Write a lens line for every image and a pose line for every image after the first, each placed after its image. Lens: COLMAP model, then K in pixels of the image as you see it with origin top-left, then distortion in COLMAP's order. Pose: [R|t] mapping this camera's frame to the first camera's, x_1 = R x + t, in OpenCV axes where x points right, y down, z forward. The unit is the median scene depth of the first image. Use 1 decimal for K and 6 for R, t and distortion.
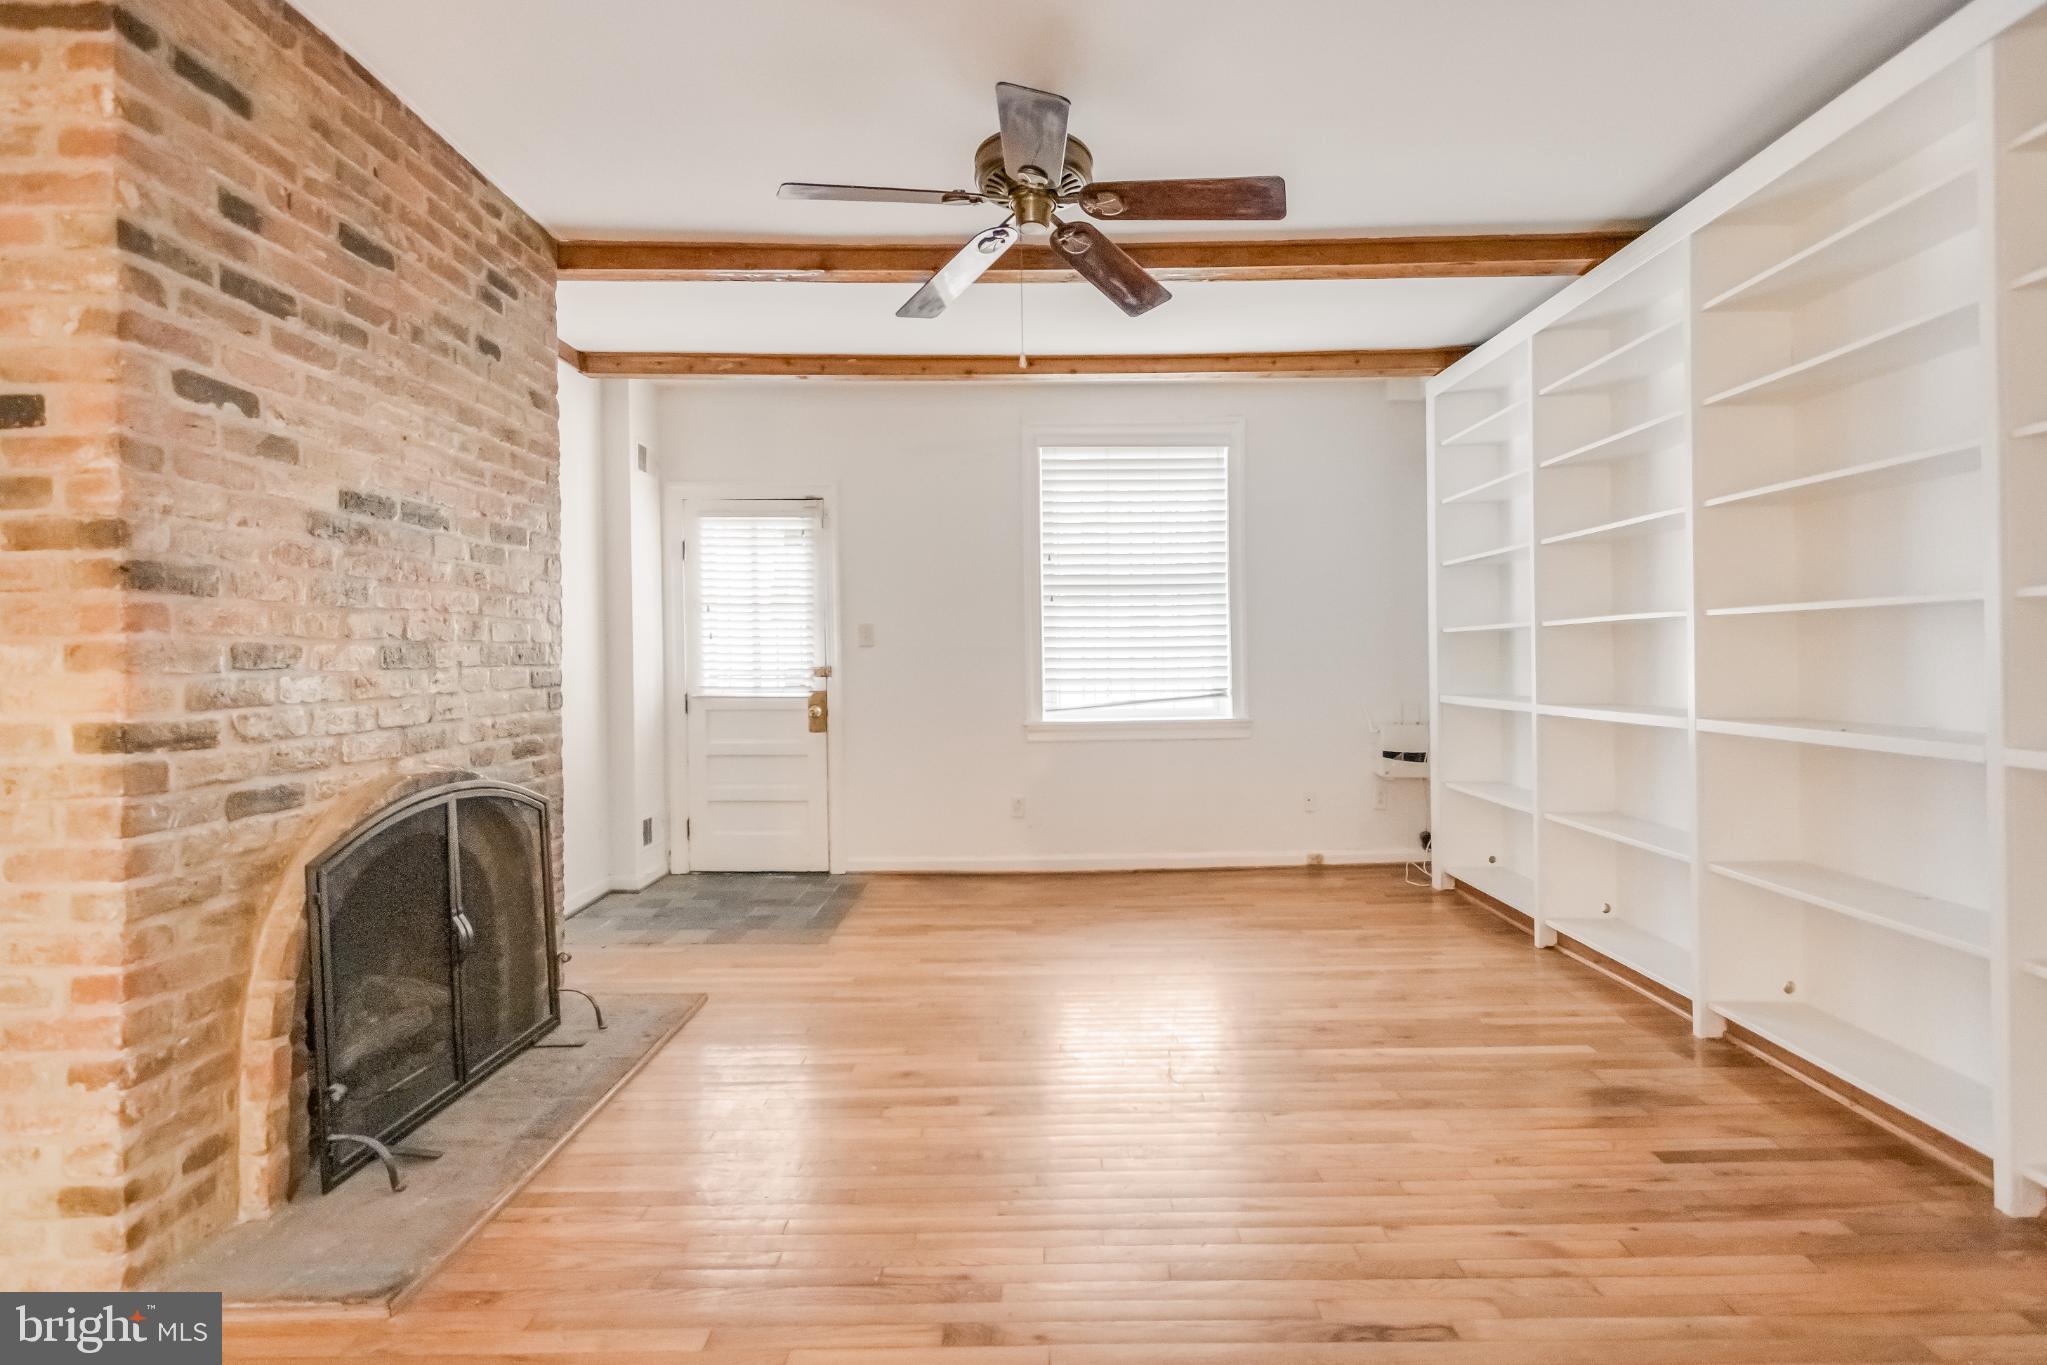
lens RADIAL K [[988.9, 0, 1052.8], [0, 988.9, 679.4], [0, 0, 1]] dist [0.005259, -0.005493]
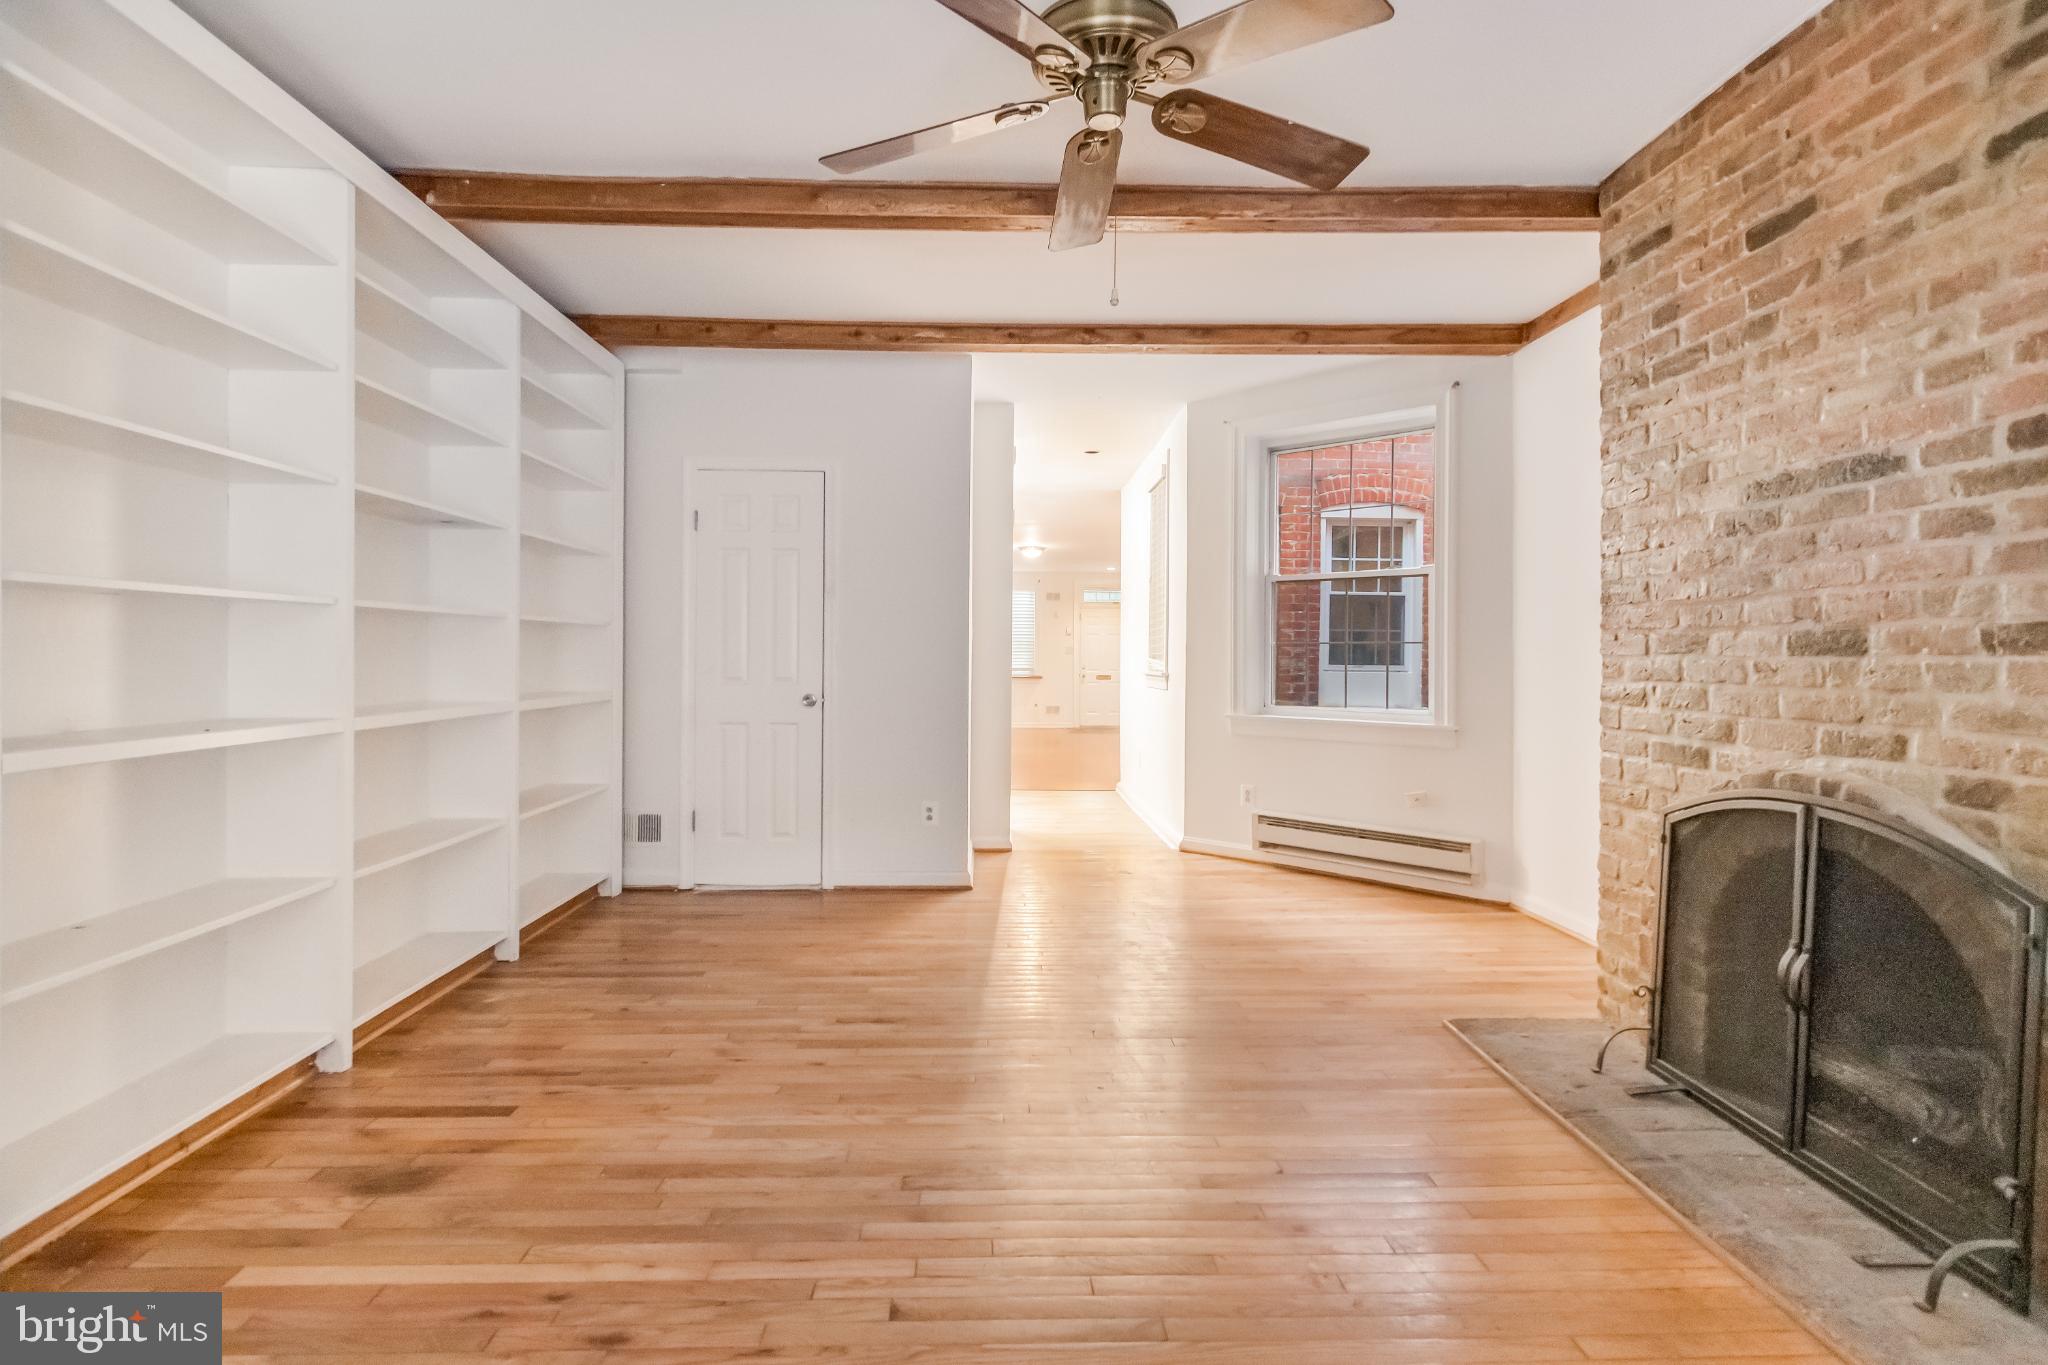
lens RADIAL K [[989.4, 0, 1016.8], [0, 989.4, 672.5], [0, 0, 1]] dist [0.005259, -0.005493]
pose [[-0.999793, 0.004215, -0.019916, 0.076103], [0.003270, 0.998879, 0.047219, -0.040192], [0.020093, 0.047144, -0.998686, 1.883785]]
